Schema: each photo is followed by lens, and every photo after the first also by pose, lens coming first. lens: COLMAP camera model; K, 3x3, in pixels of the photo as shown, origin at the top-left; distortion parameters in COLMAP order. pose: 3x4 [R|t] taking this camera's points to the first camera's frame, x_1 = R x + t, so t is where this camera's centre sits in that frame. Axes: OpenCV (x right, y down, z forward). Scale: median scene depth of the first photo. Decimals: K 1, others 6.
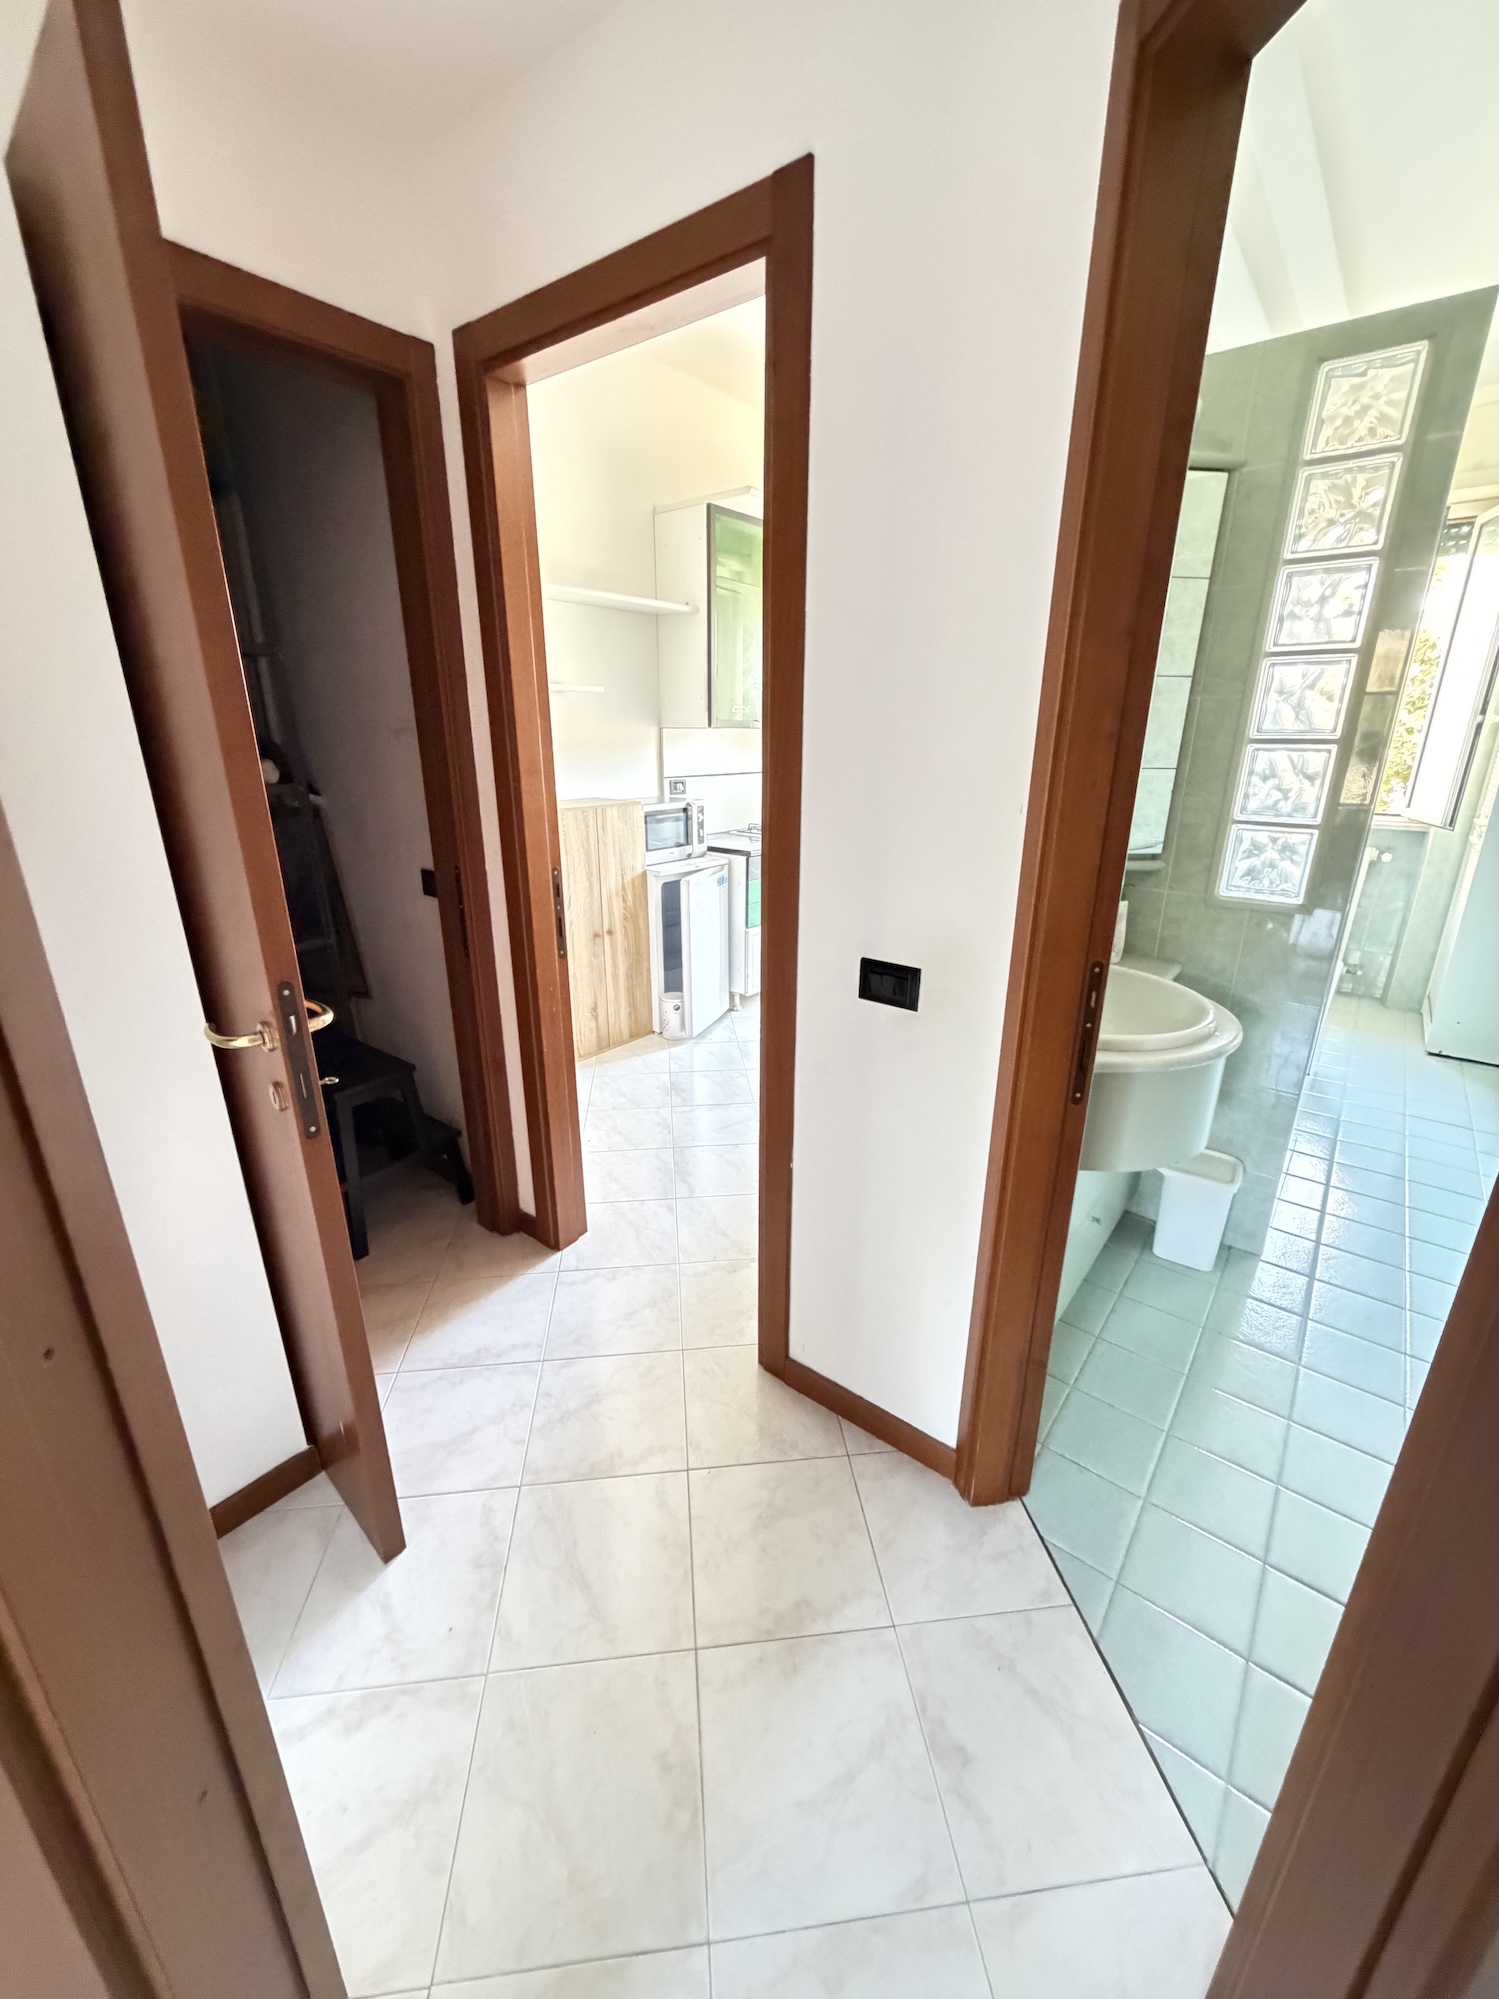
lens RADIAL K [[793.5, 0, 750.7], [0, 793.5, 995.1], [0, 0, 1]] dist [0.000038, 0.000404]
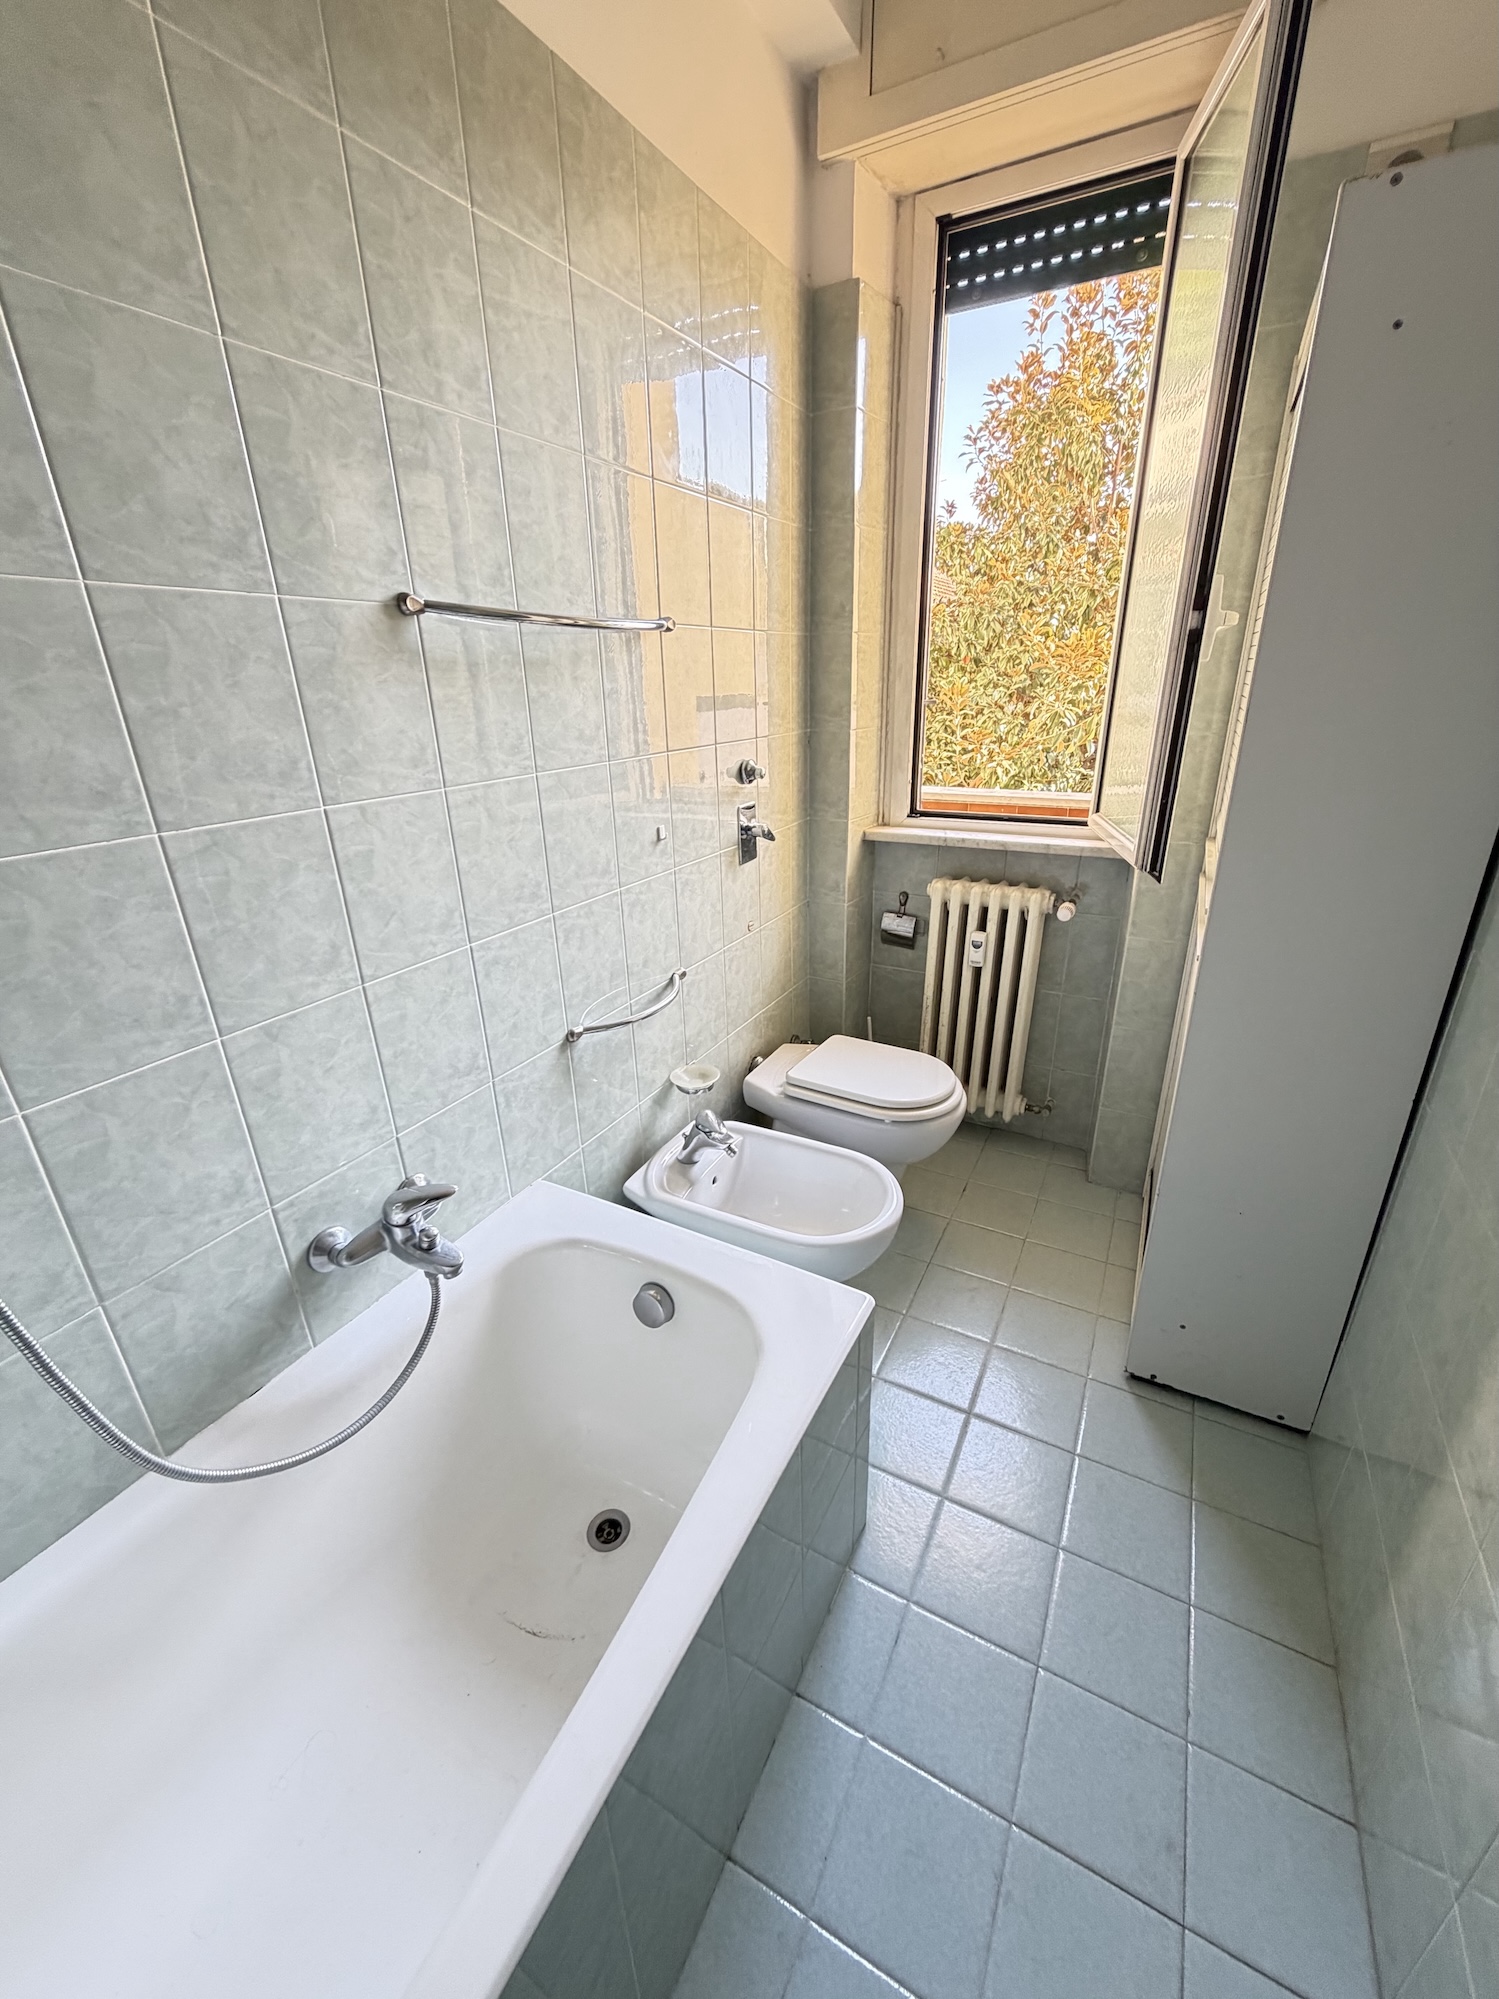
lens RADIAL K [[793.5, 0, 750.7], [0, 793.5, 995.1], [0, 0, 1]] dist [0.000038, 0.000404]
pose [[0.985549, -0.085830, 0.146037, 0.610432], [0.077233, 0.994985, 0.063565, -0.196196], [-0.150760, -0.051367, 0.987235, 0.612891]]
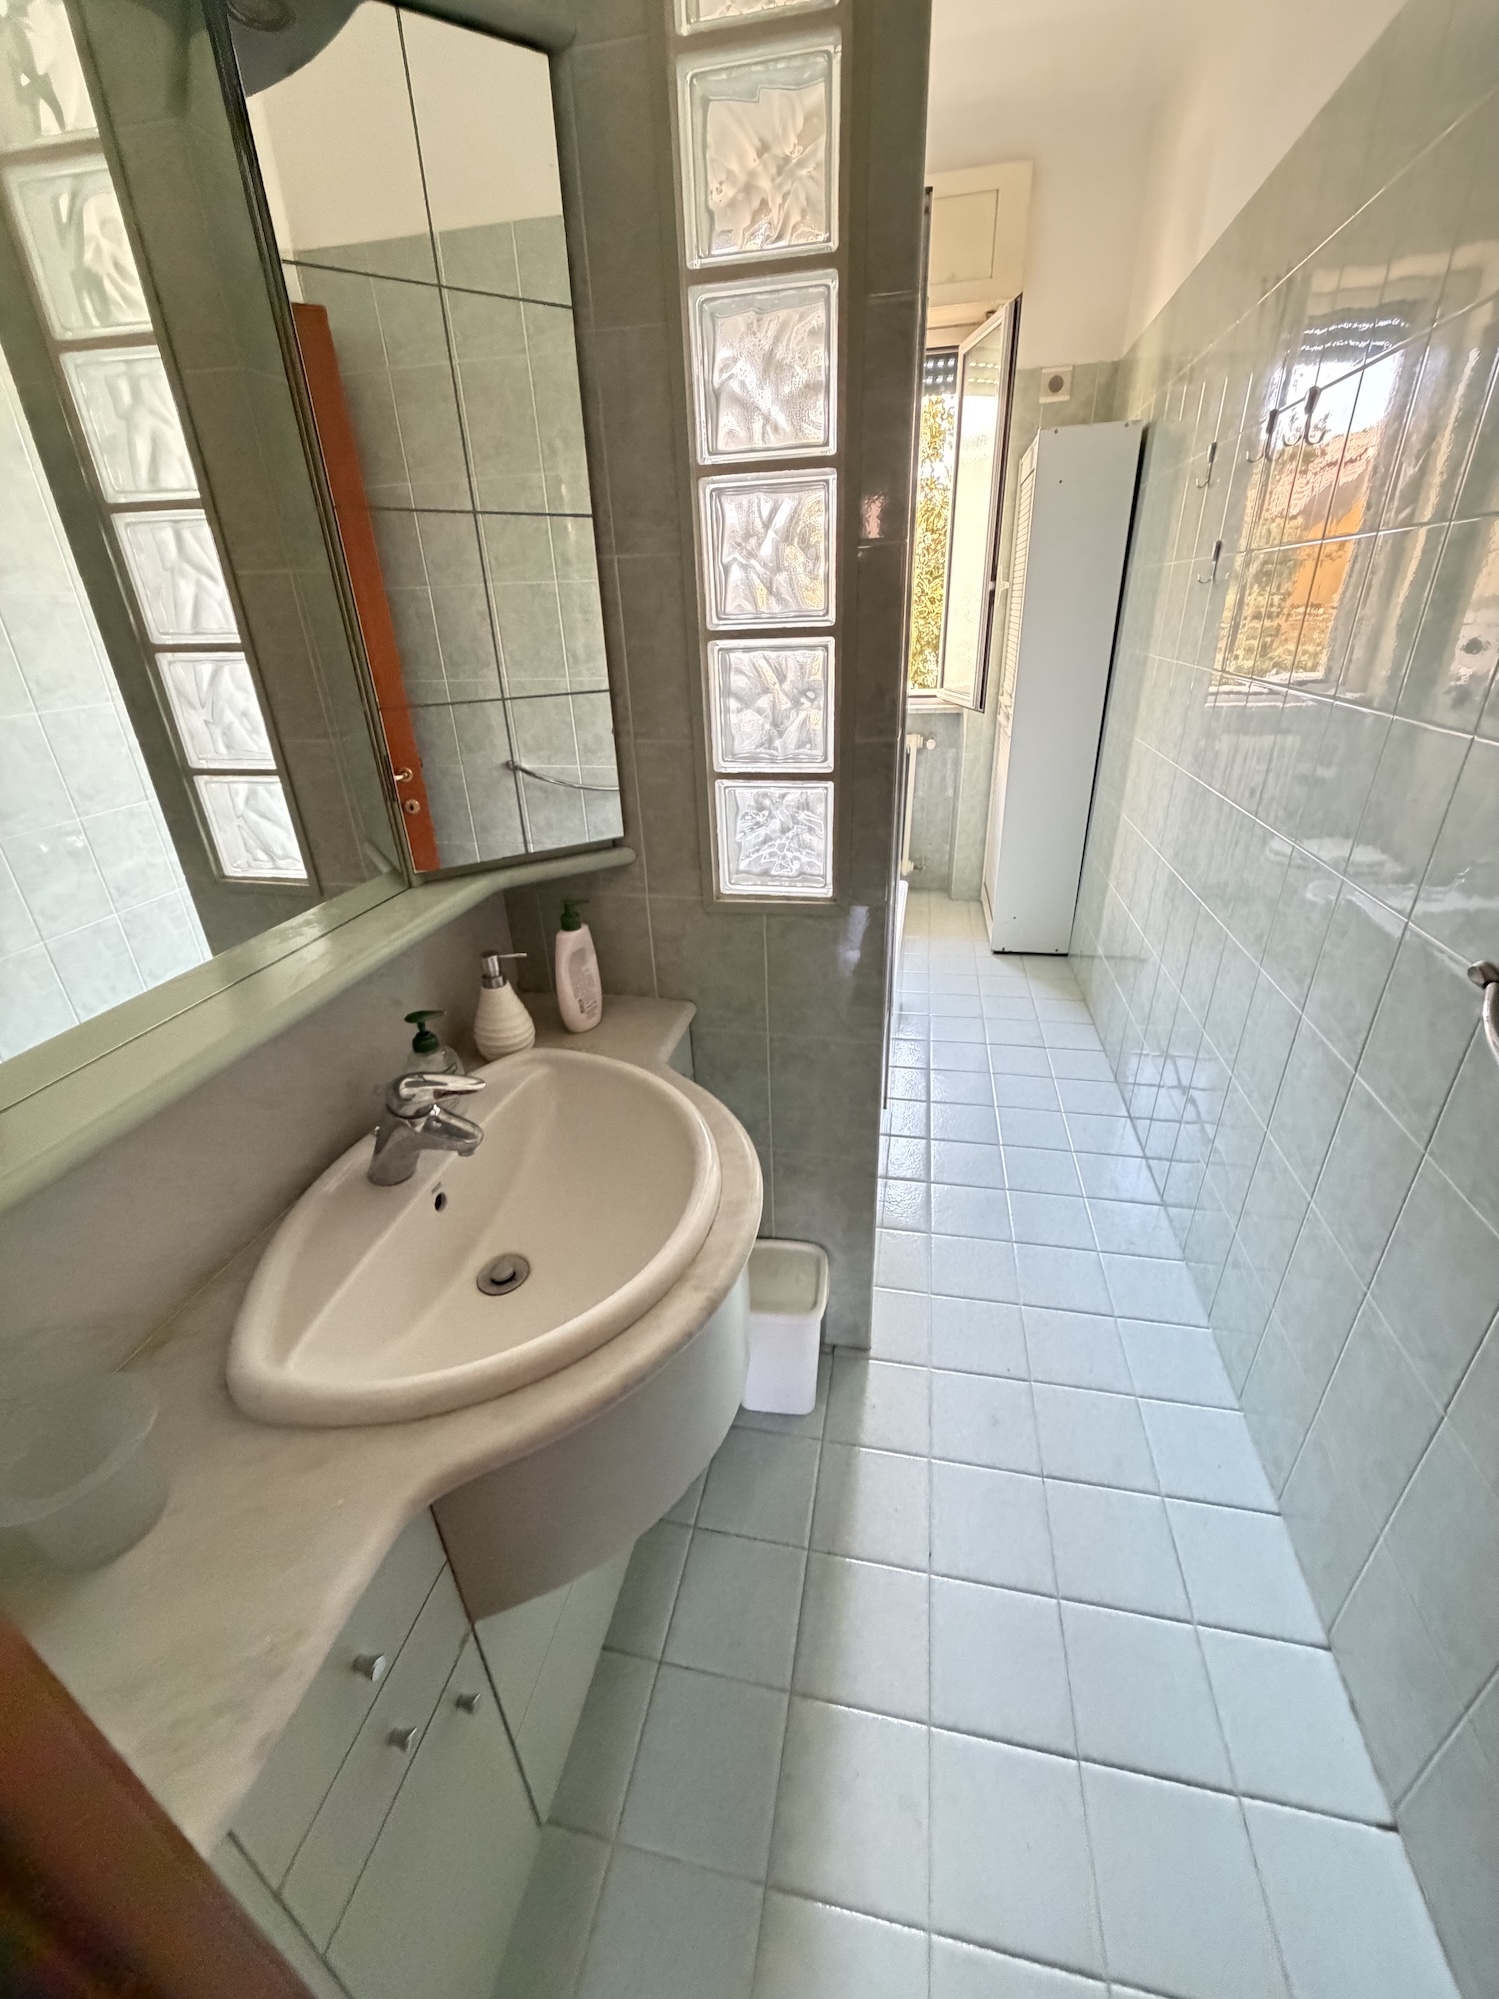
lens RADIAL K [[793.5, 0, 750.7], [0, 793.5, 995.1], [0, 0, 1]] dist [0.000038, 0.000404]
pose [[0.893150, -0.226532, 0.388543, 0.209461], [0.175927, 0.971027, 0.161731, -0.087169], [-0.413923, -0.076095, 0.907126, 0.250600]]
